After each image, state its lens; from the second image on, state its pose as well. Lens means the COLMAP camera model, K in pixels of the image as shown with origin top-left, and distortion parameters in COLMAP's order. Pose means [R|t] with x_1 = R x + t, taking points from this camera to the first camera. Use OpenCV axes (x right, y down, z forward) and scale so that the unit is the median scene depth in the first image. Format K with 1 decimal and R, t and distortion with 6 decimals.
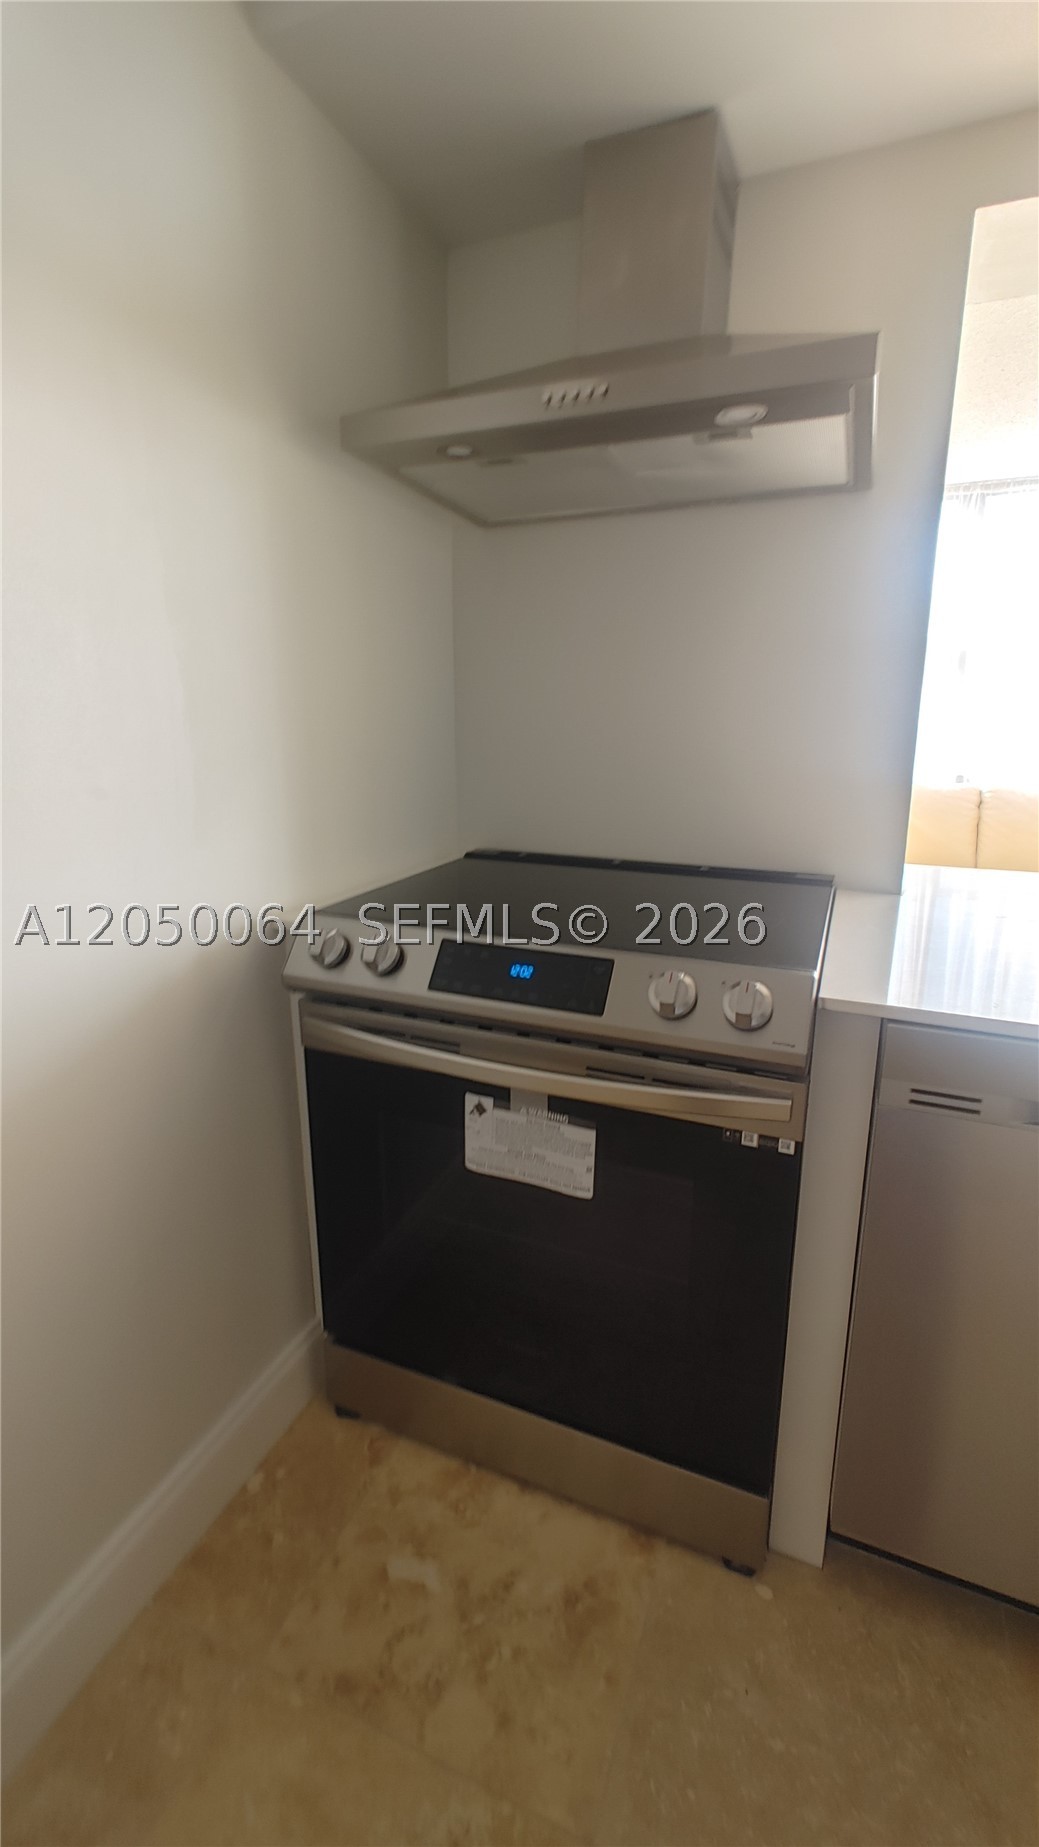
lens RADIAL K [[805.4, 0, 531.6], [0, 805.4, 908.9], [0, 0, 1]] dist [-0.004676, 0.005312]
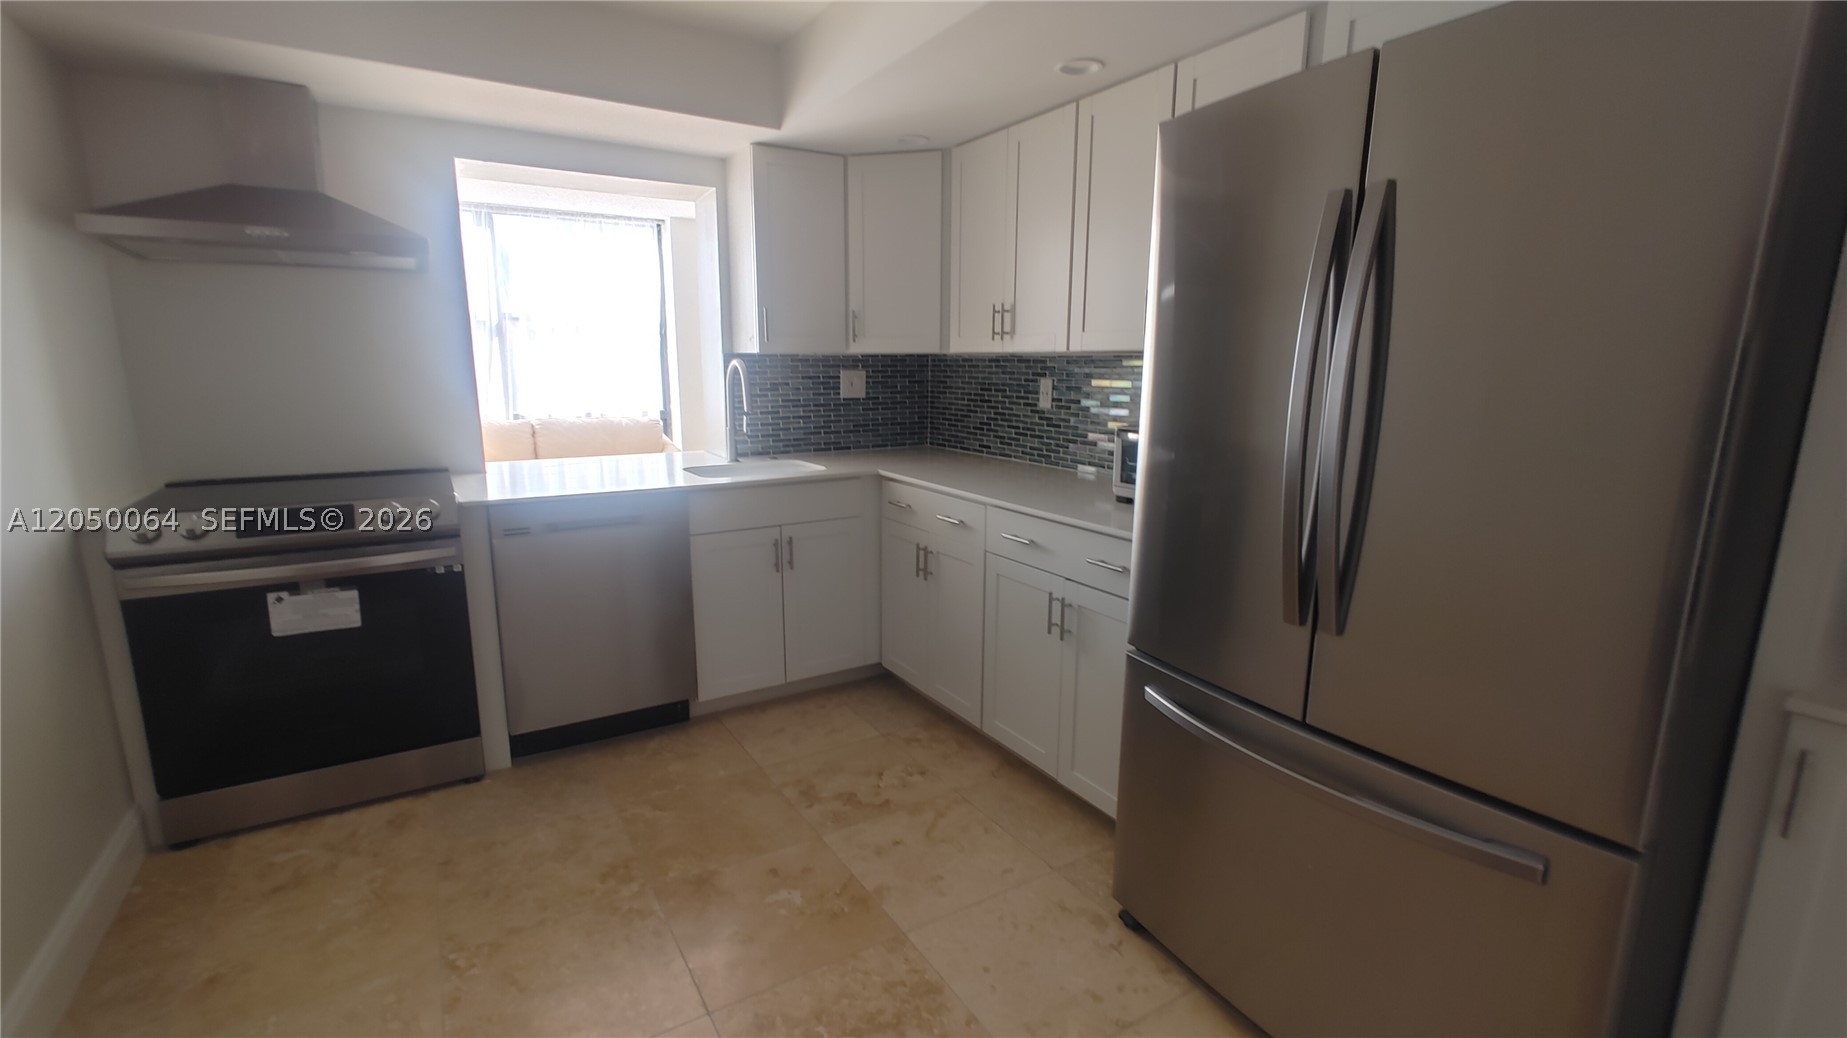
lens RADIAL K [[805.4, 0, 923.5], [0, 805.4, 519.0], [0, 0, 1]] dist [-0.004676, 0.005312]
pose [[0.591818, -0.153969, 0.791230, -0.630721], [0.184143, 0.981456, 0.053252, 0.240033], [-0.784756, 0.114184, 0.609196, -1.344741]]
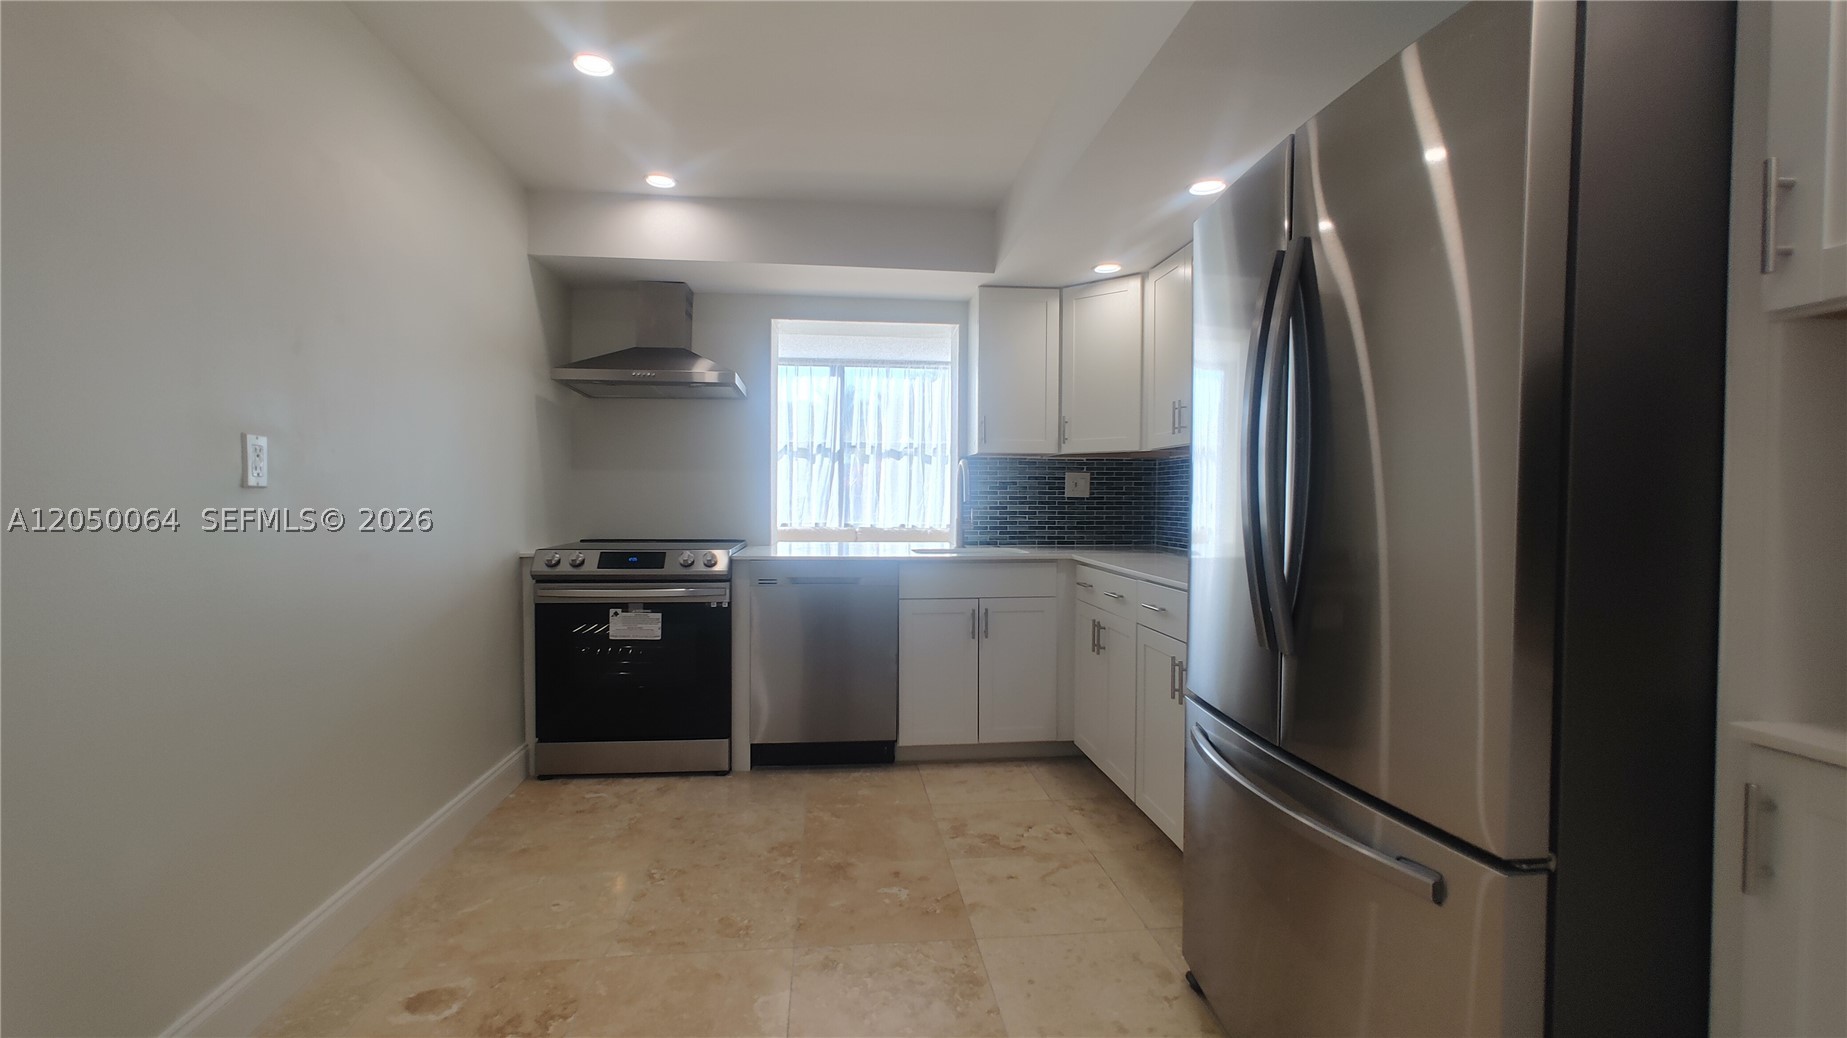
lens RADIAL K [[805.4, 0, 923.5], [0, 805.4, 519.0], [0, 0, 1]] dist [-0.004676, 0.005312]
pose [[0.879684, -0.008726, 0.475479, -0.443117], [0.106953, 0.977848, -0.179928, 0.536165], [-0.463377, 0.209134, 0.861130, -1.911362]]
